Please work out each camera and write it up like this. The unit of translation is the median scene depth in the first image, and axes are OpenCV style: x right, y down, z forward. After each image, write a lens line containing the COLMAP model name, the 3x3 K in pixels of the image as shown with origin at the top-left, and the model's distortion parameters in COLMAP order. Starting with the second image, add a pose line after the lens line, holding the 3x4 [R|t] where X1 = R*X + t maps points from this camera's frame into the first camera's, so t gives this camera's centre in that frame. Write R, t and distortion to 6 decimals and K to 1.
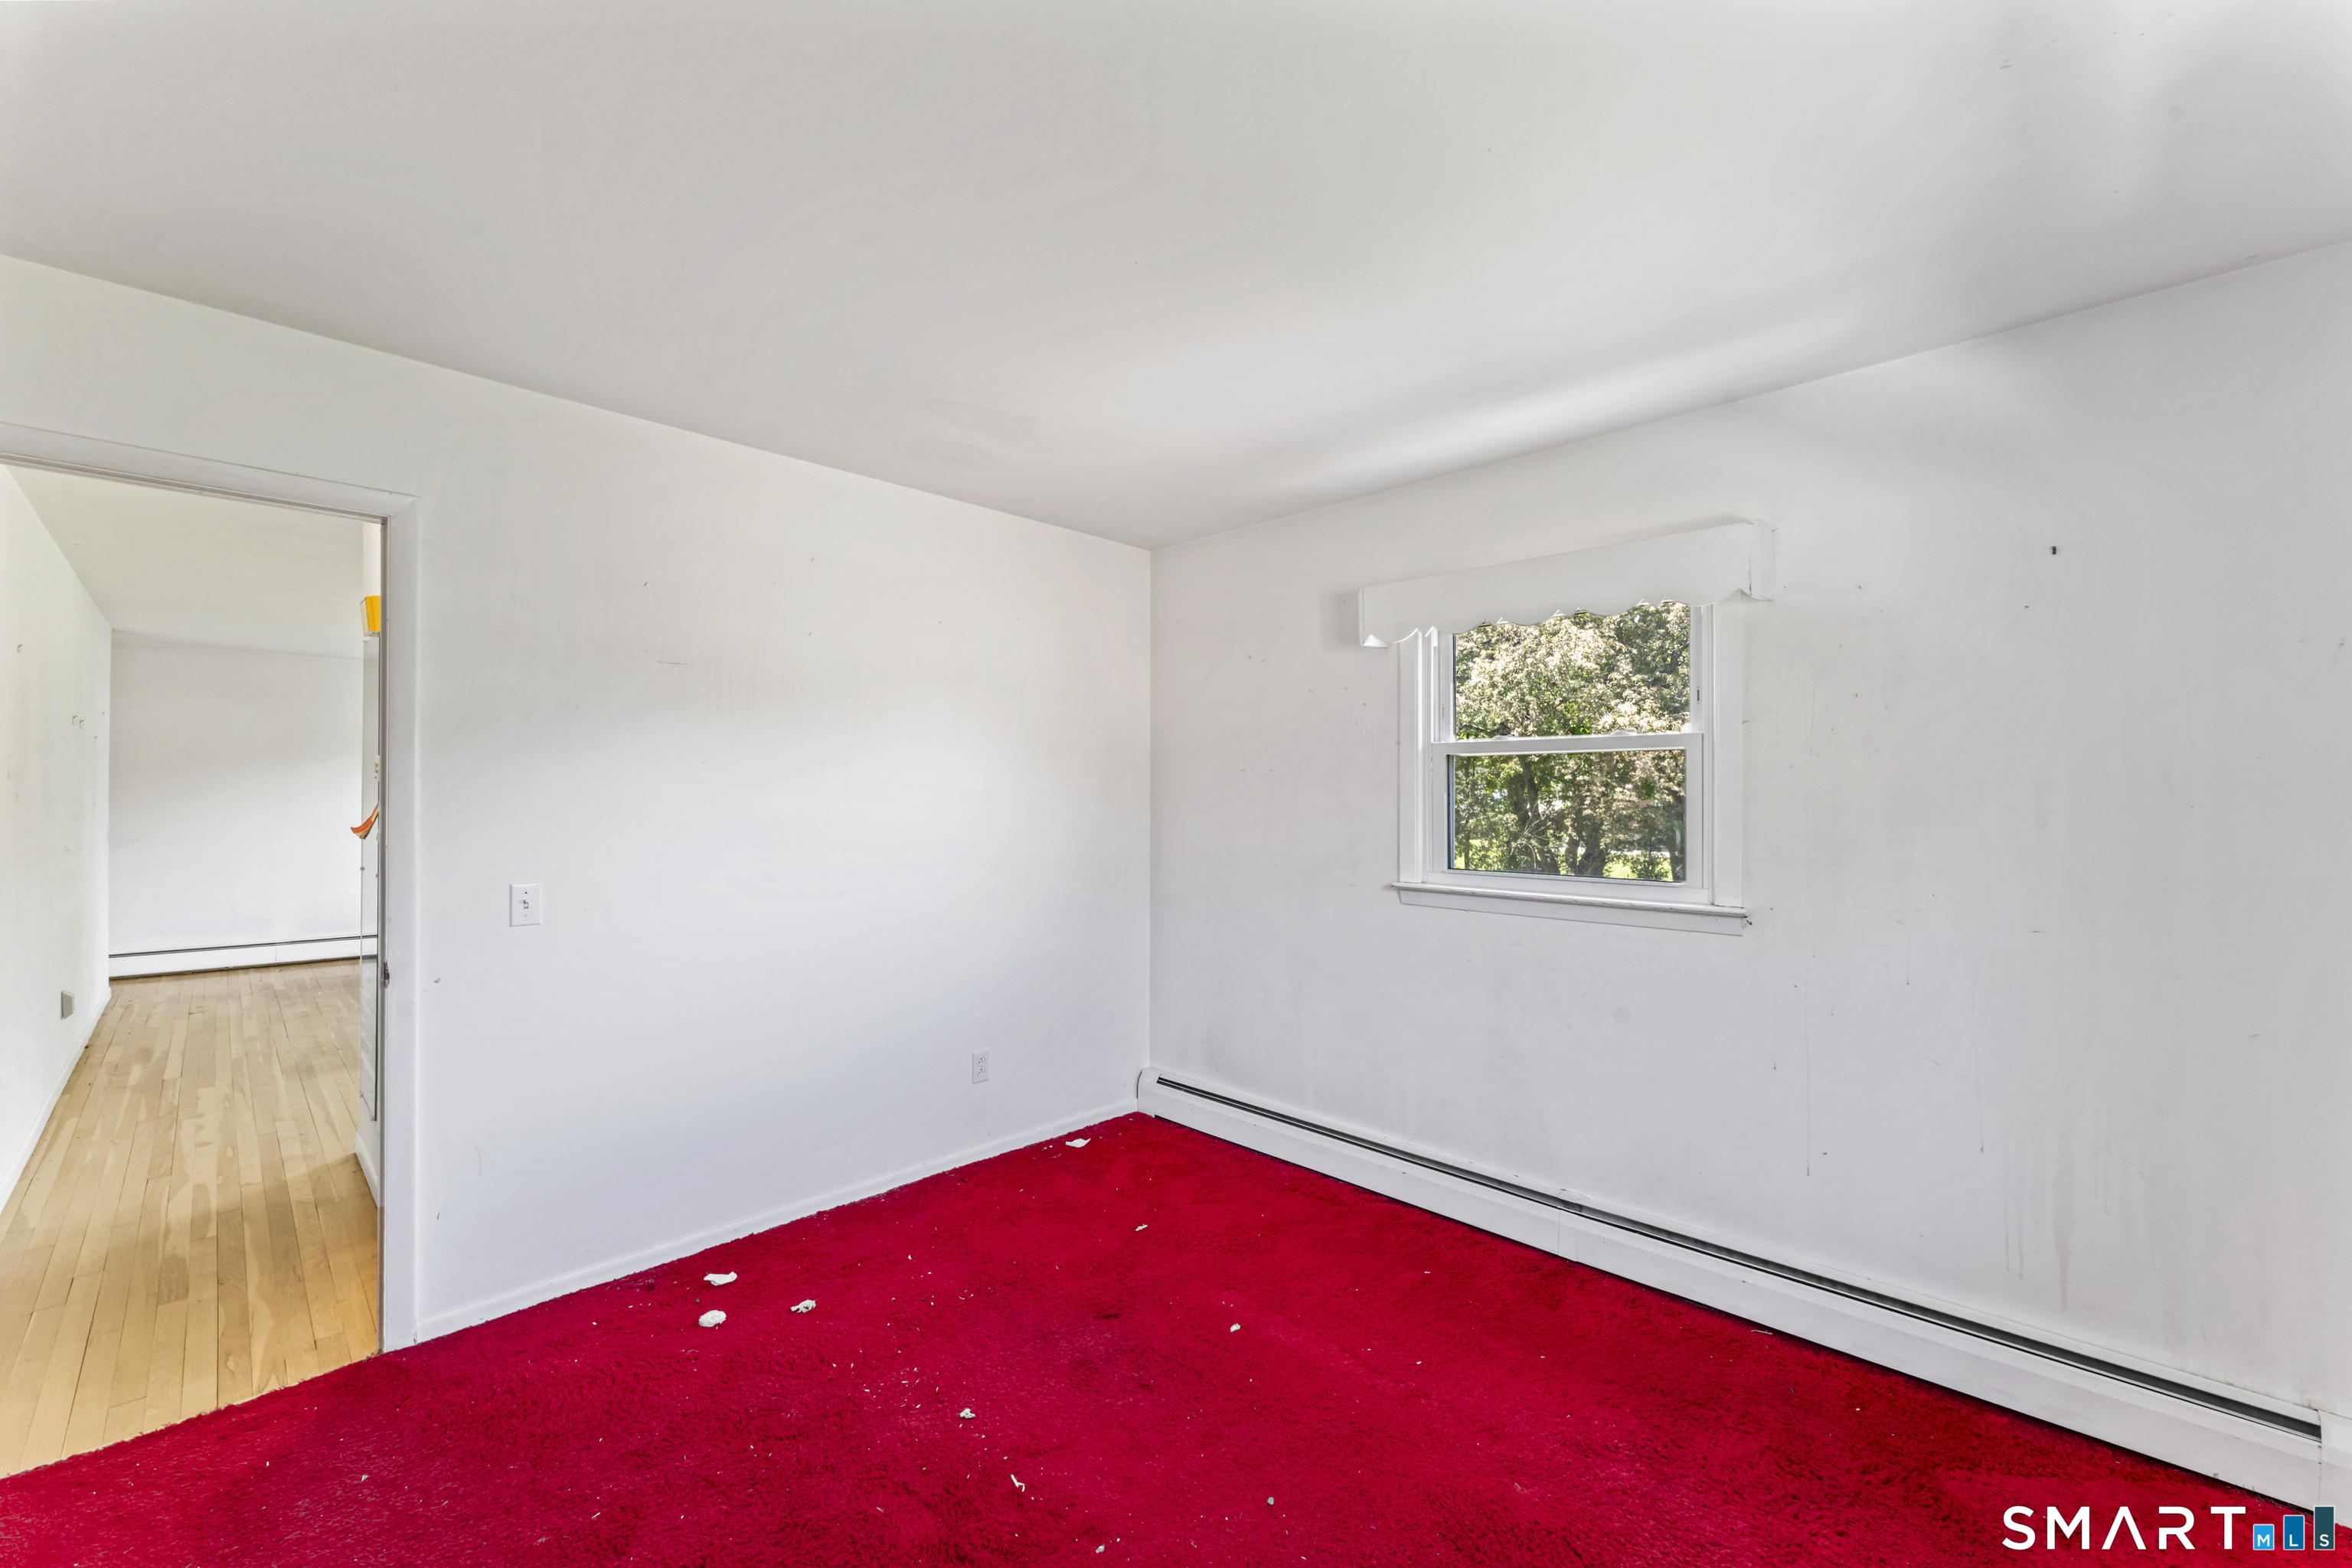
lens RADIAL K [[948.2, 0, 1181.9], [0, 948.2, 793.8], [0, 0, 1]] dist [-0.001332, -0.000407]
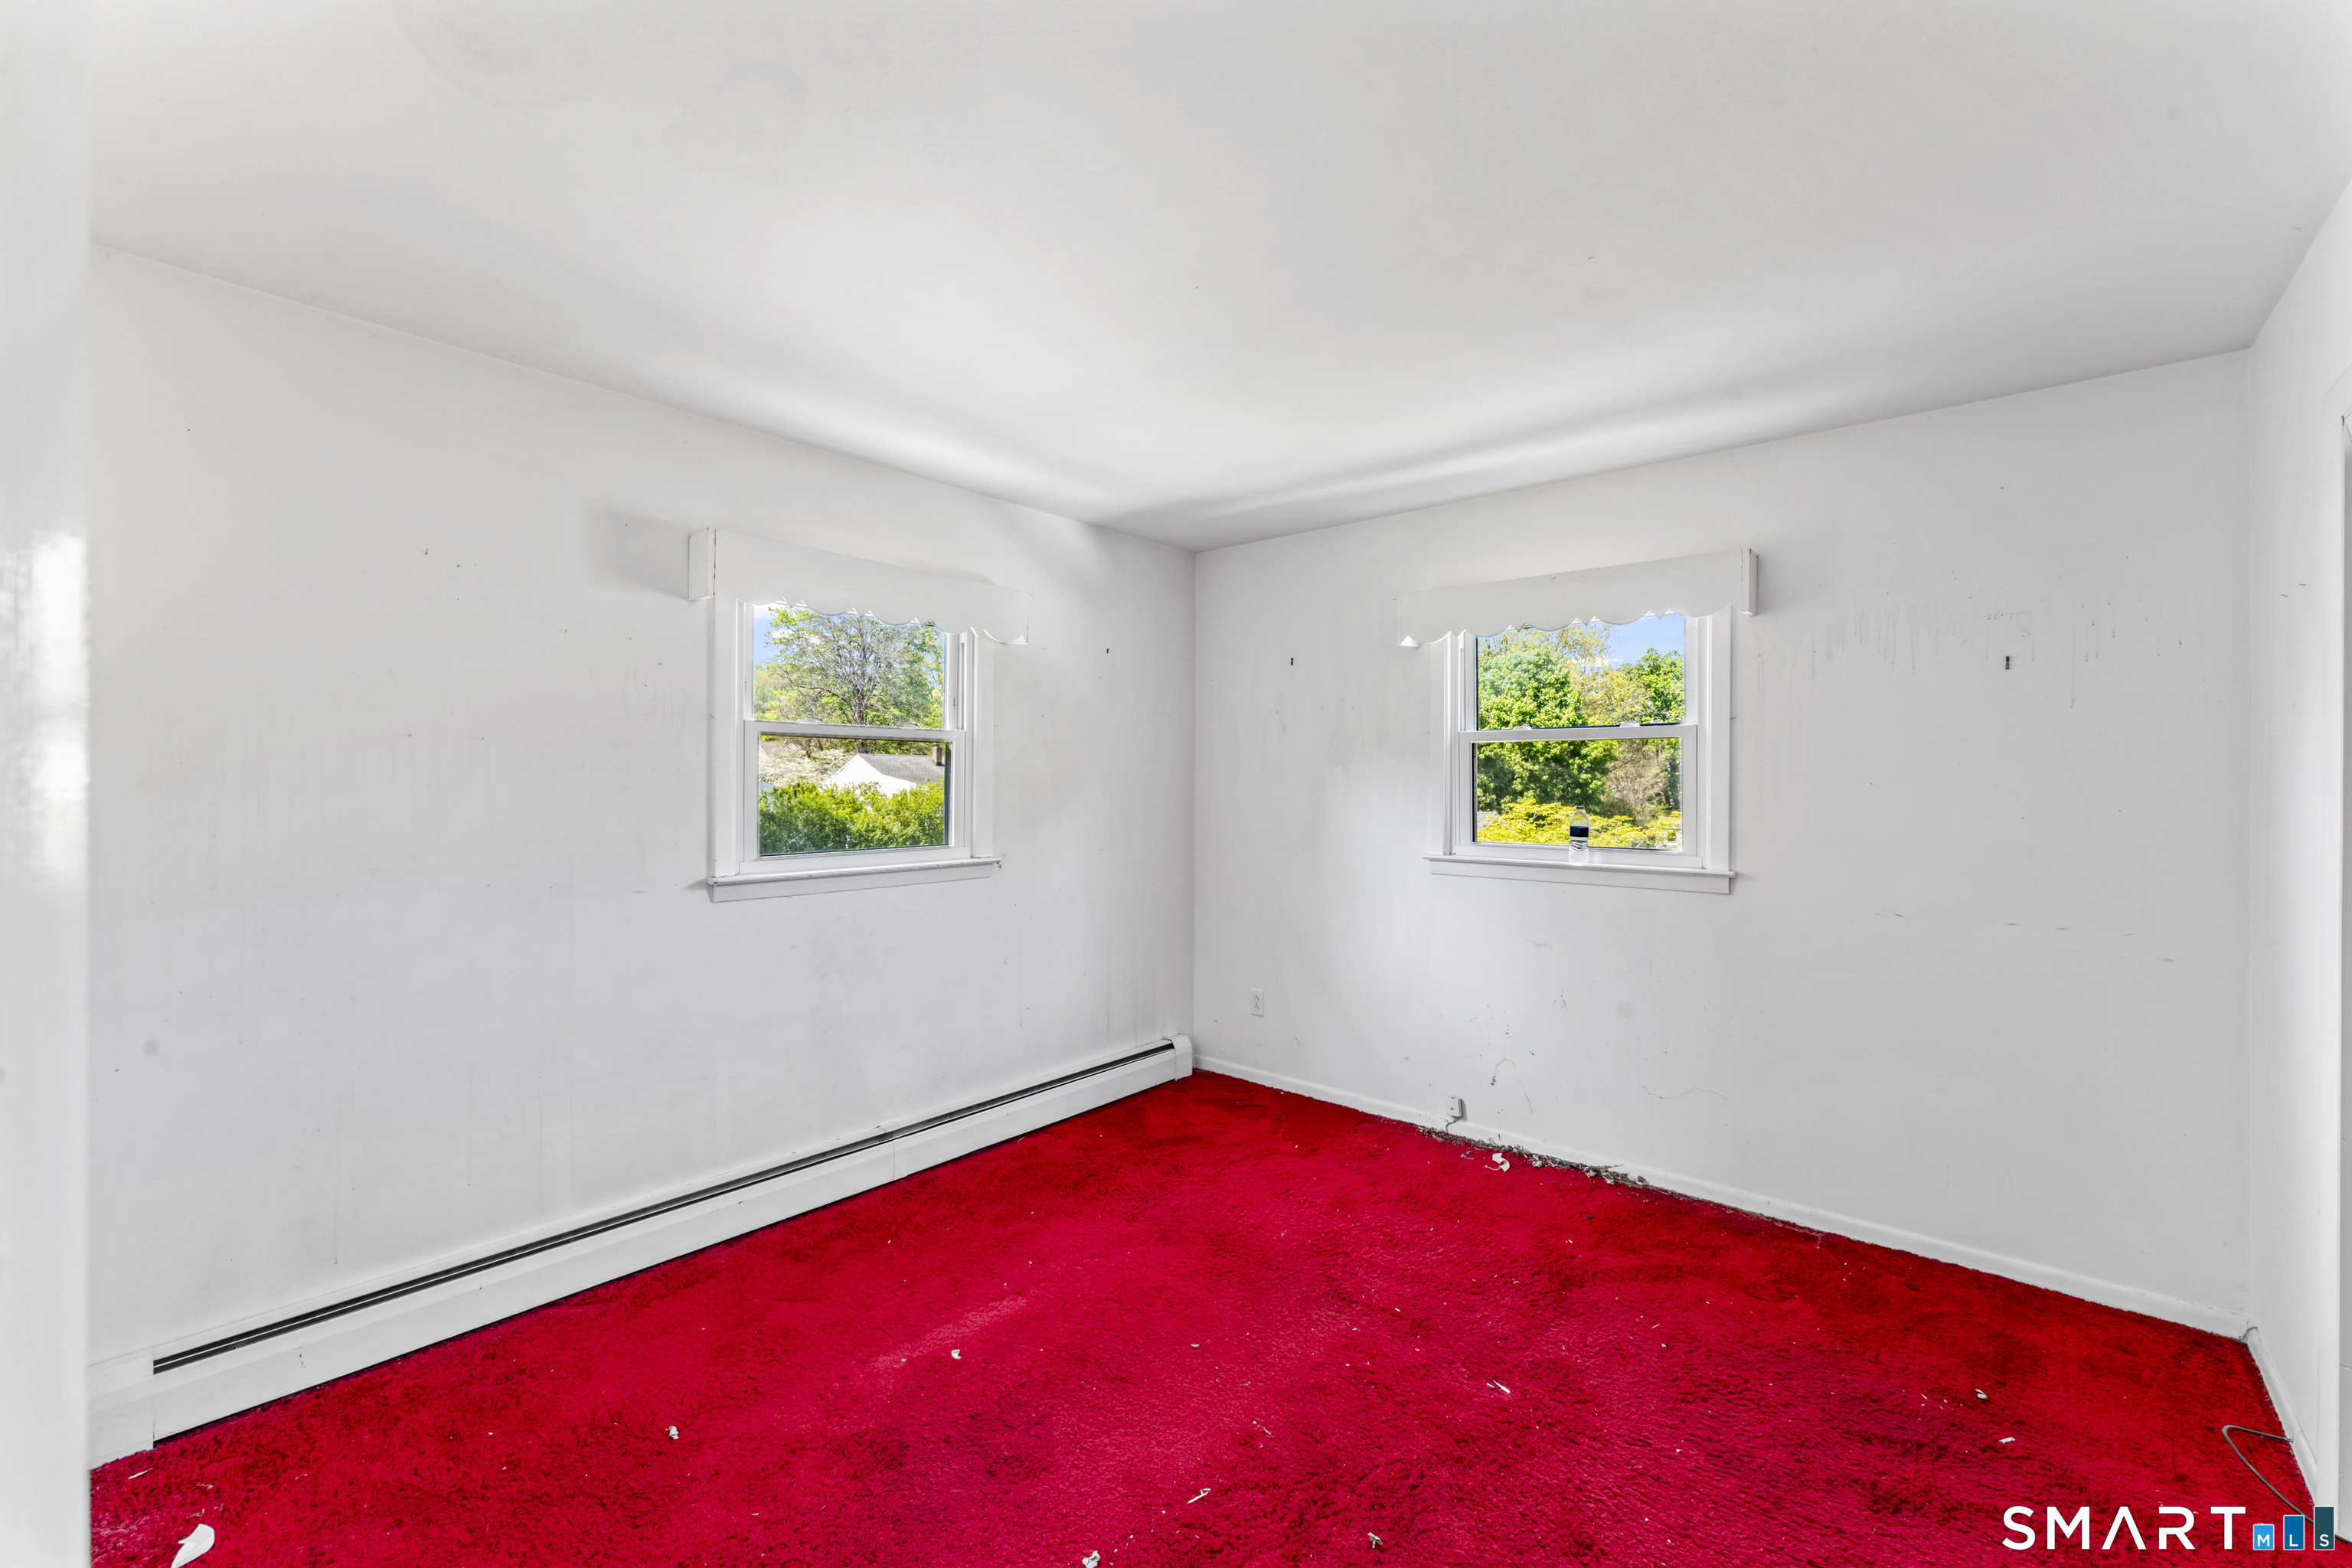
lens RADIAL K [[948.2, 0, 1179.7], [0, 948.2, 775.3], [0, 0, 1]] dist [-0.001332, -0.000407]
pose [[-0.058606, -0.002282, 0.998279, -0.664881], [-0.008862, 0.999959, 0.001766, -0.005613], [-0.998242, -0.008744, -0.058624, 0.634410]]
